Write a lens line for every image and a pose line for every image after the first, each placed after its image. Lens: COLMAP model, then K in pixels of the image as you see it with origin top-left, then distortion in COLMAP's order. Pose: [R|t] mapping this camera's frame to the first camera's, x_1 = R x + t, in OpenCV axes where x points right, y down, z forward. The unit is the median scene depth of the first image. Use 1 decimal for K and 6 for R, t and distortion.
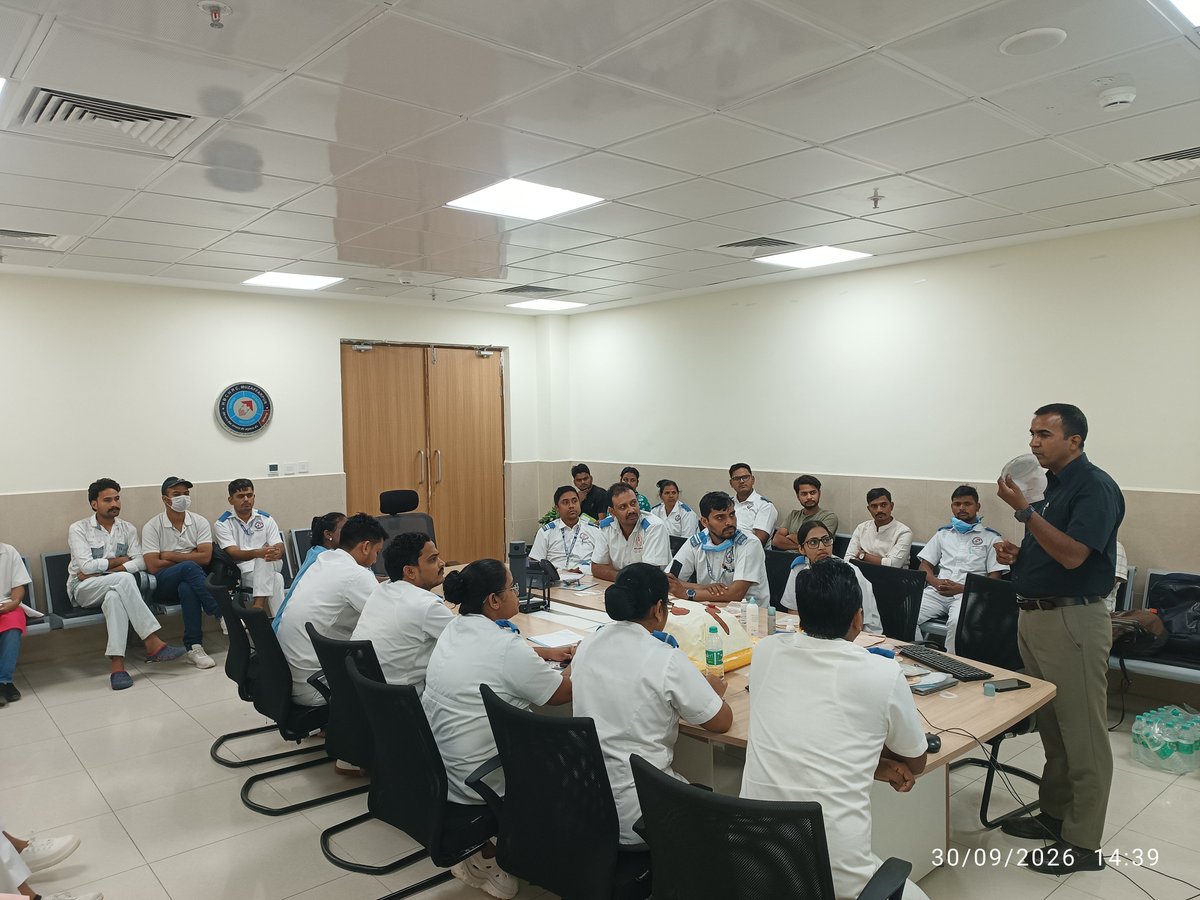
lens RADIAL K [[854.0, 0, 596.9], [0, 854.0, 427.6], [0, 0, 1]] dist [0.003343, -0.002648]
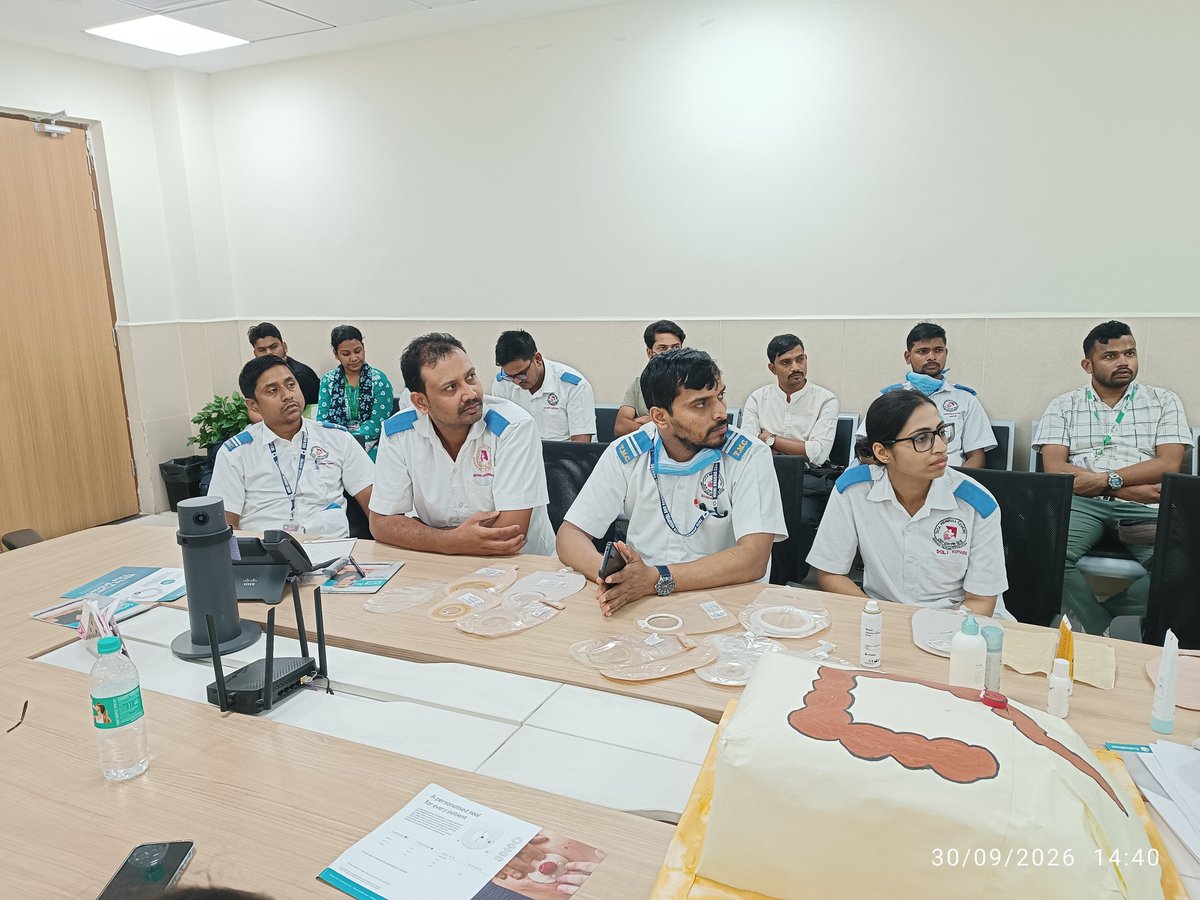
lens RADIAL K [[854.0, 0, 596.9], [0, 854.0, 427.6], [0, 0, 1]] dist [0.003343, -0.002648]
pose [[0.913969, -0.086373, 0.396484, -0.064598], [0.024974, 0.987205, 0.157491, 0.035529], [-0.405014, -0.134041, 0.904432, 0.469871]]
